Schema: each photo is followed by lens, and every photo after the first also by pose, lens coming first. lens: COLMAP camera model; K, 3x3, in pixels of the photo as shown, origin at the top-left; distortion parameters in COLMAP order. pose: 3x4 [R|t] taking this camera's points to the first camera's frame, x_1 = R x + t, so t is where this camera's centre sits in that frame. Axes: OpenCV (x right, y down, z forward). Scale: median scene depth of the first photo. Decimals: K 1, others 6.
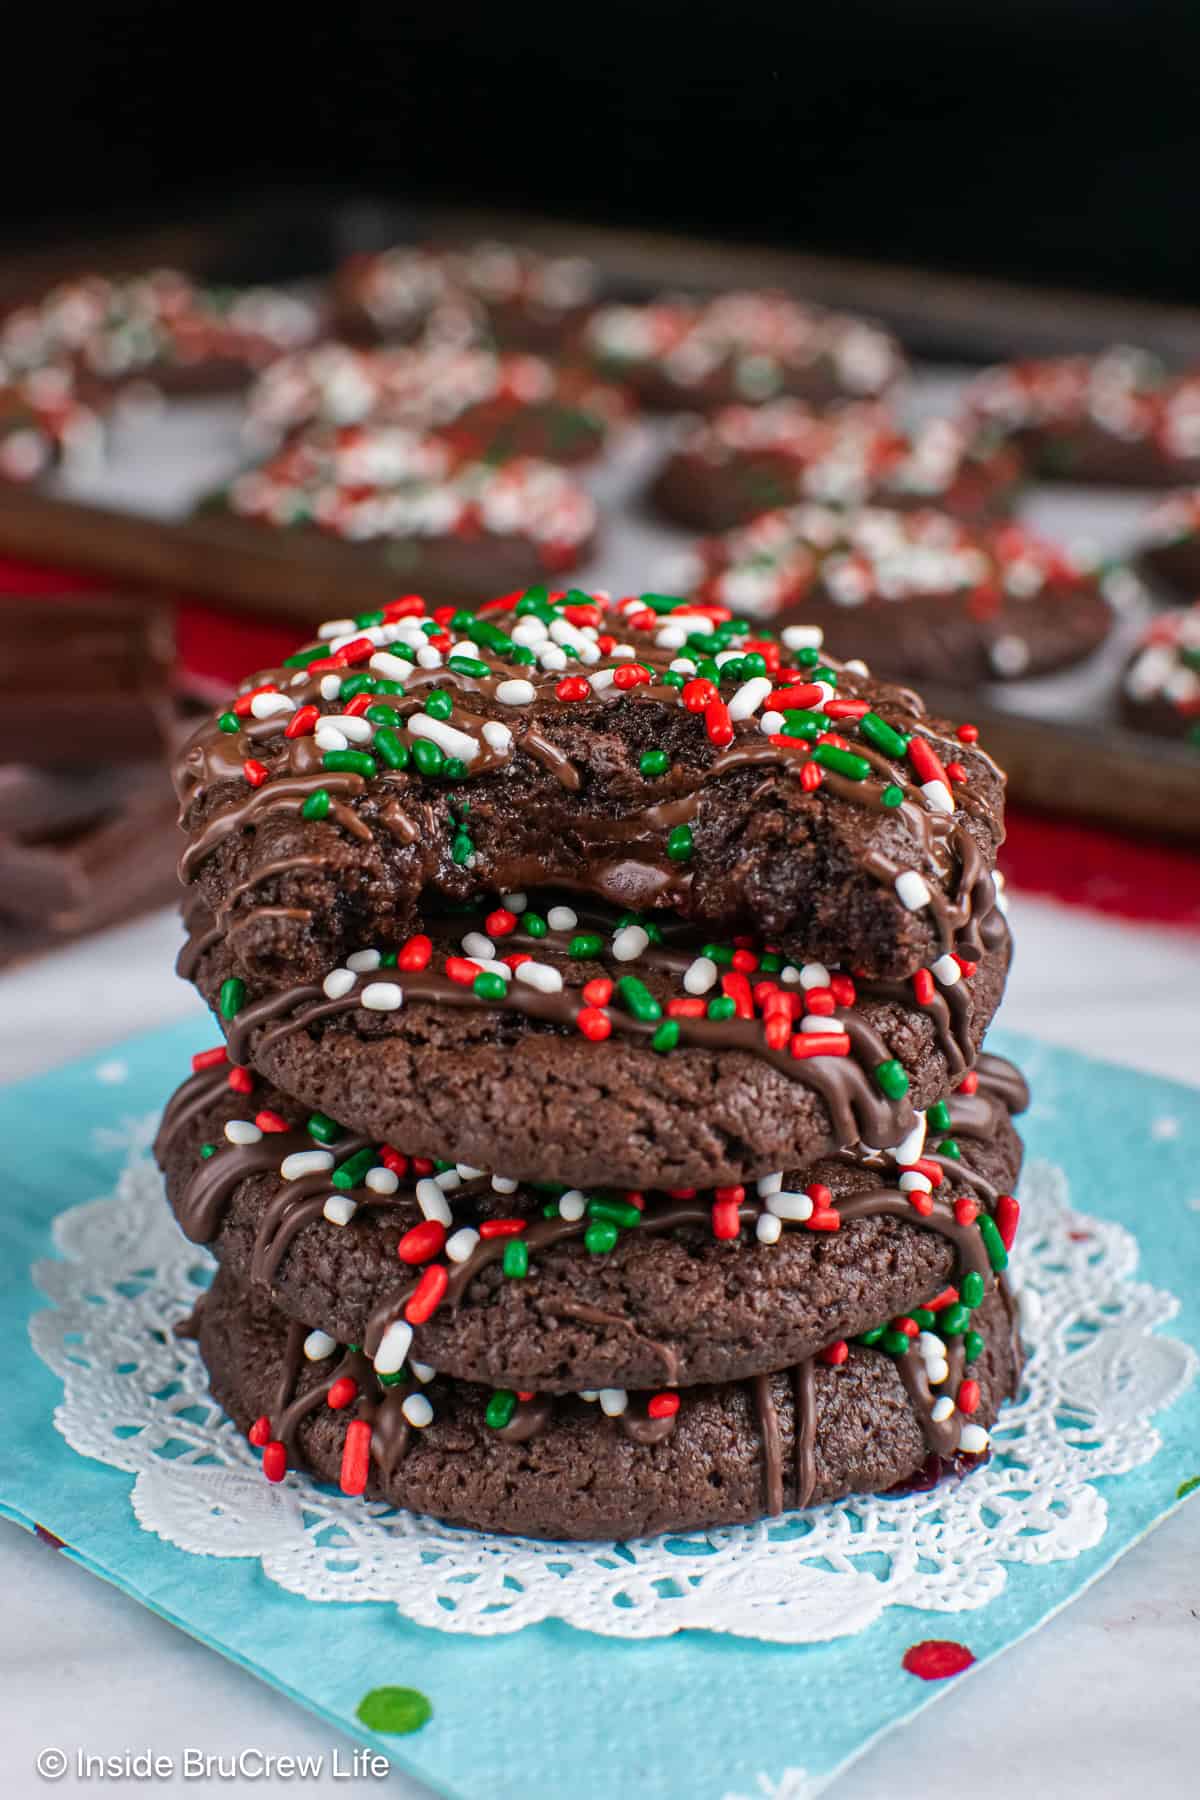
lens RADIAL K [[2402.7, 0, 600.0], [0, 2402.7, 900.0], [0, 0, 1]] dist [0.015939, -0.033265]
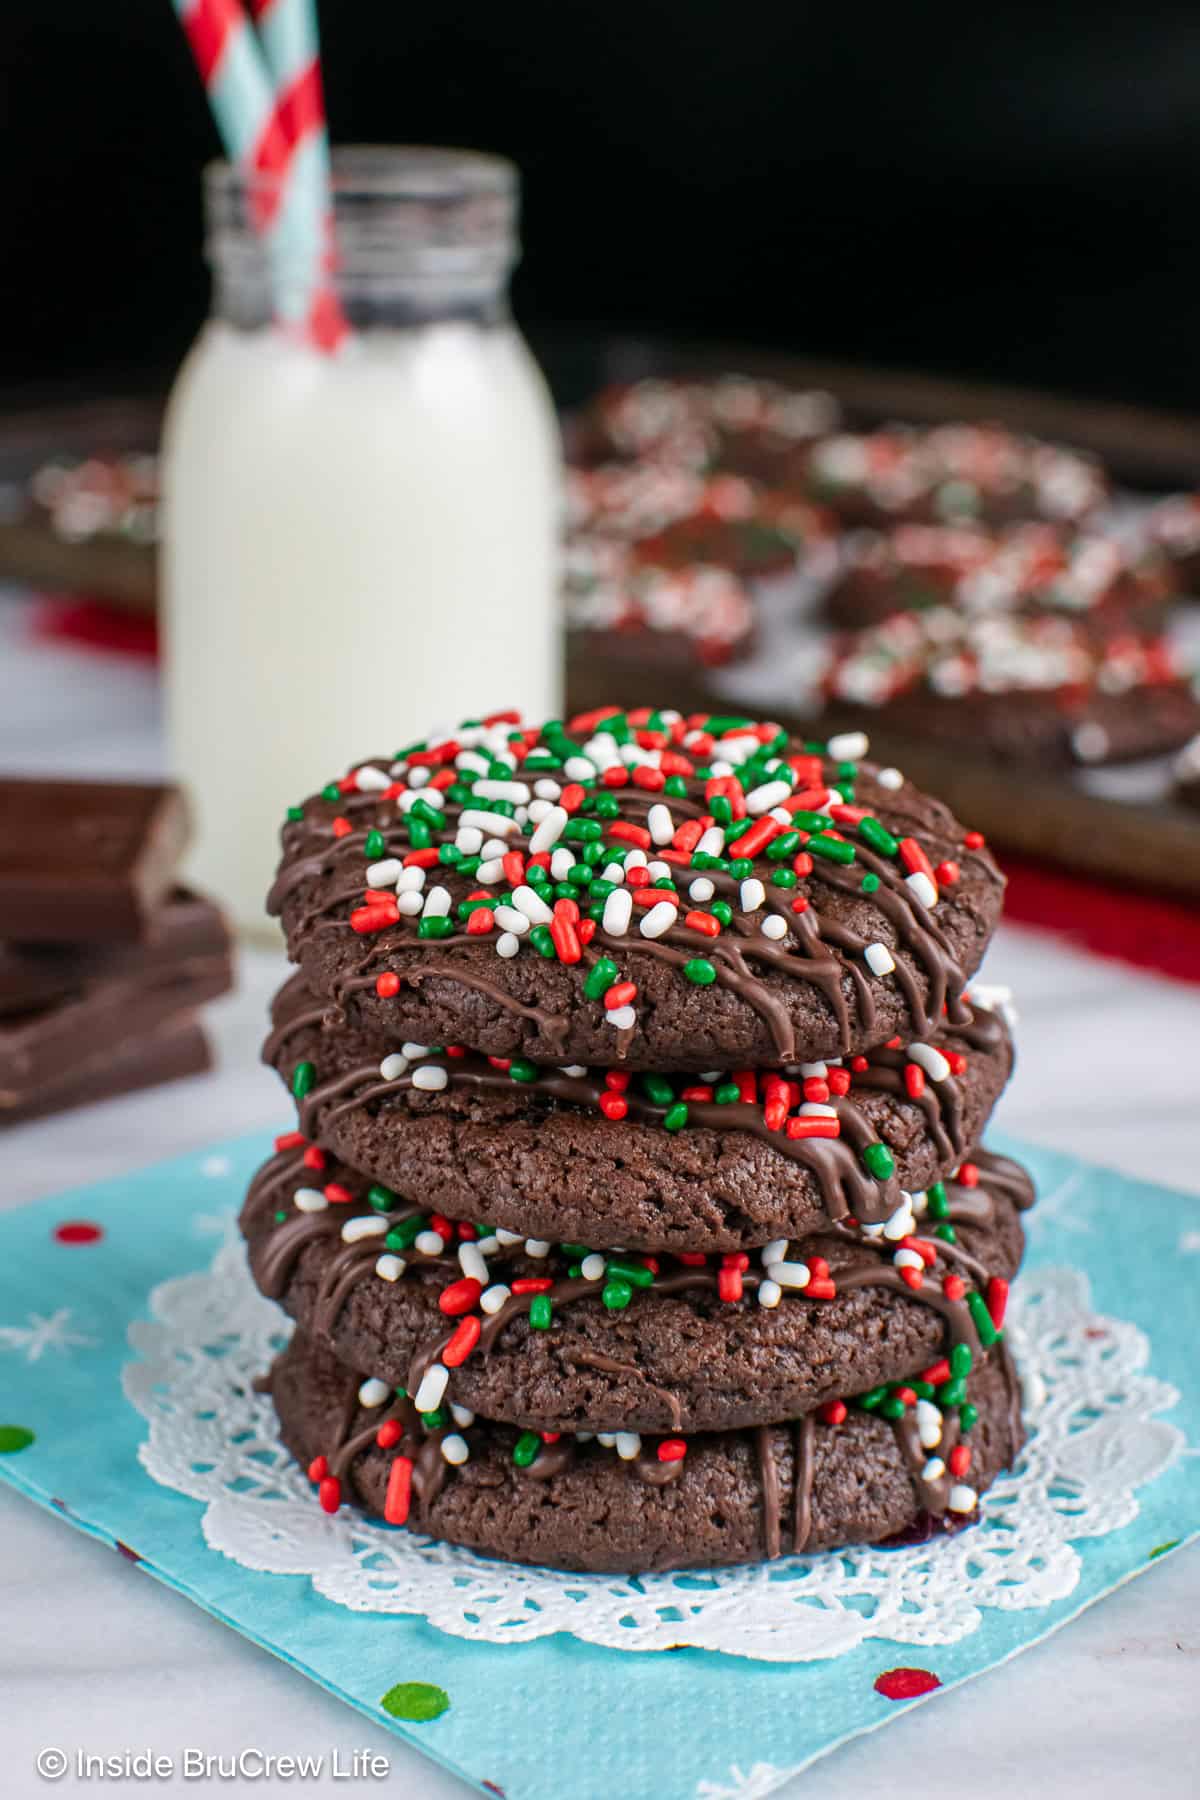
lens RADIAL K [[2564.6, 0, 600.0], [0, 2564.6, 900.0], [0, 0, 1]] dist [0.033128, 0.046686]
pose [[0.996539, 0.013865, -0.081956, 0.086936], [-0.019709, 0.997286, -0.070933, 0.040117], [0.080750, 0.072303, 0.994108, -0.207466]]
